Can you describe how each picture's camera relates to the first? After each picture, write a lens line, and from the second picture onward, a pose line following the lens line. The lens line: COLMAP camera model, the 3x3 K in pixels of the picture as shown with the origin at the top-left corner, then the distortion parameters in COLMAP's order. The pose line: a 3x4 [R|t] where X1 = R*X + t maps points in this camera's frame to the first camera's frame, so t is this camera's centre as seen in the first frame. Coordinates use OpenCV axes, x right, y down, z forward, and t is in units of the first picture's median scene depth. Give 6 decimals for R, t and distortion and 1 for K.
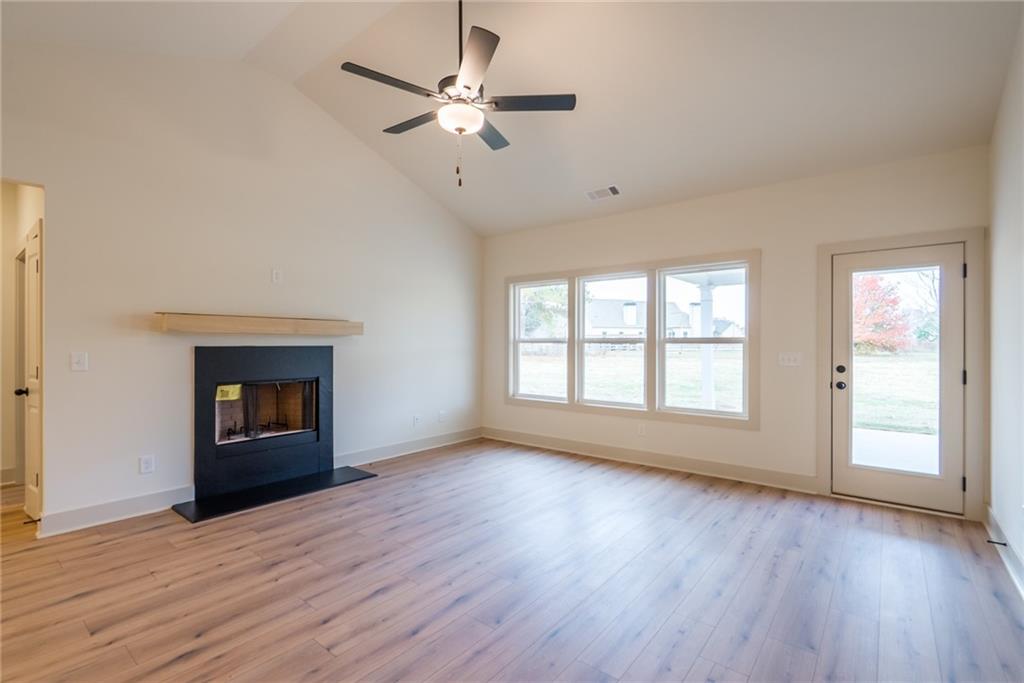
lens RADIAL K [[489.6, 0, 521.0], [0, 489.6, 345.7], [0, 0, 1]] dist [0.002400, -0.000451]
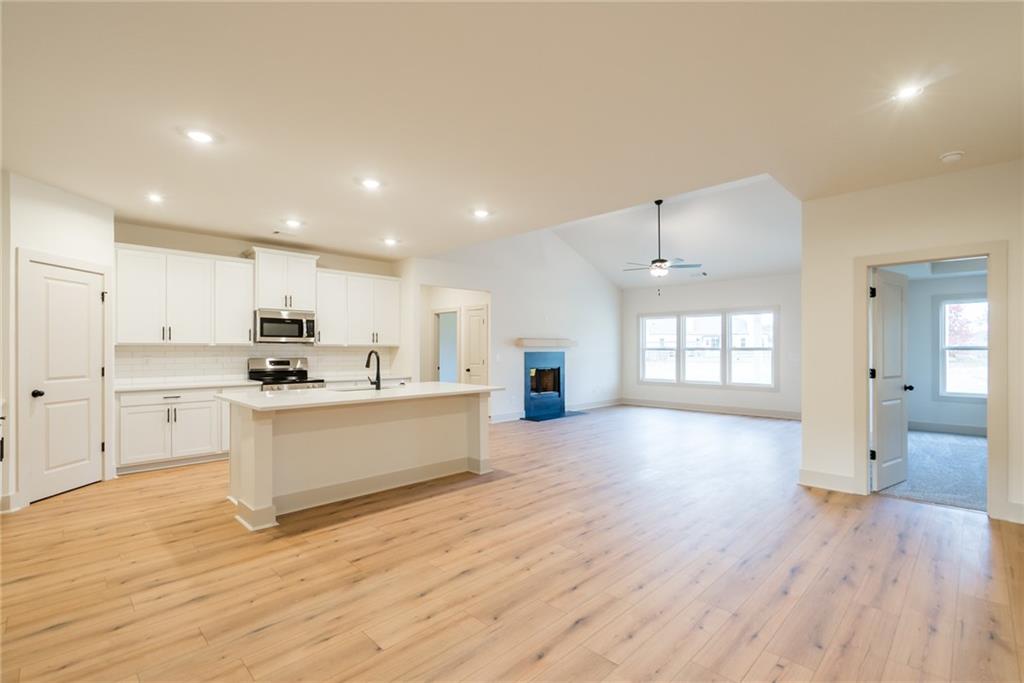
lens RADIAL K [[489.6, 0, 532.1], [0, 489.6, 352.6], [0, 0, 1]] dist [0.002400, -0.000451]
pose [[0.995126, -0.003161, -0.098560, -0.270030], [0.003188, 0.999995, 0.000115, 0.001967], [0.098559, -0.000429, 0.995131, -0.909763]]
